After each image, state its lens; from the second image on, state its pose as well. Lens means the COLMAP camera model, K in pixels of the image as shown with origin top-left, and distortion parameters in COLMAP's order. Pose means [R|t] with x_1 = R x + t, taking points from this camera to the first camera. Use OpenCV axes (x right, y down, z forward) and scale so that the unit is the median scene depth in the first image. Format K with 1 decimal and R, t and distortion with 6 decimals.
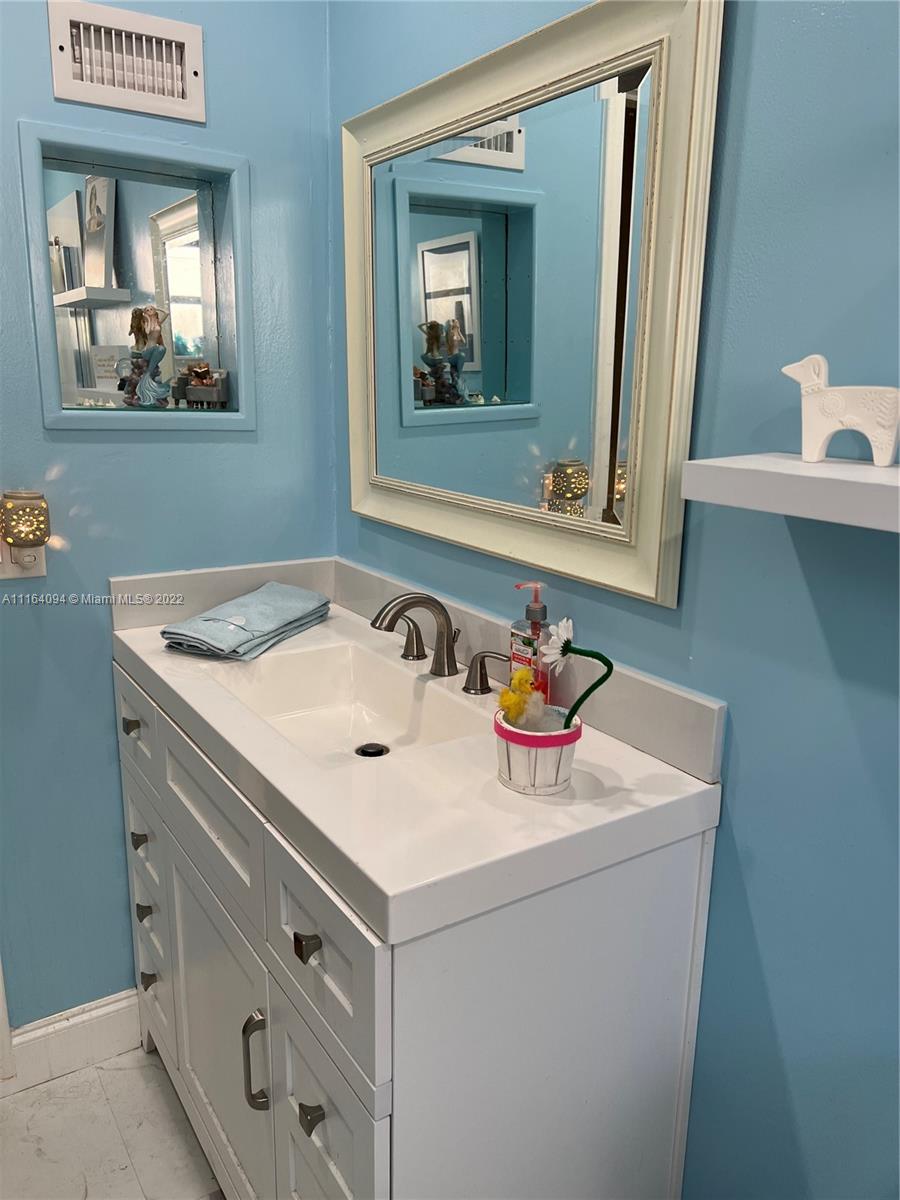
lens RADIAL K [[912.9, 0, 458.4], [0, 912.9, 604.6], [0, 0, 1]] dist [0.056540, -0.065290]
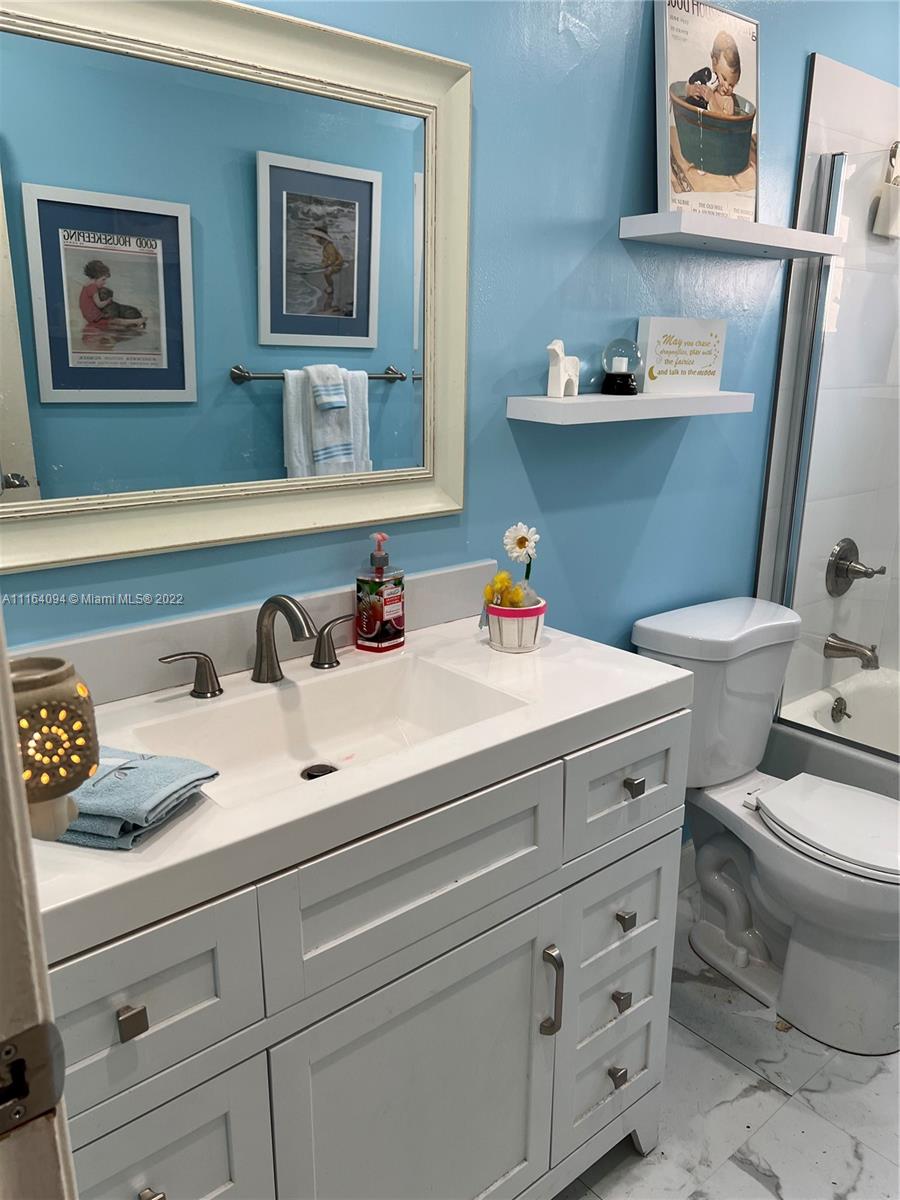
lens RADIAL K [[914.6, 0, 450.0], [0, 914.6, 600.0], [0, 0, 1]] dist [0.040165, -0.034850]
pose [[-0.133602, -0.296427, 0.945665, -1.038501], [0.223480, 0.920630, 0.320153, -0.294752], [-0.965509, 0.254111, -0.056752, 0.988984]]
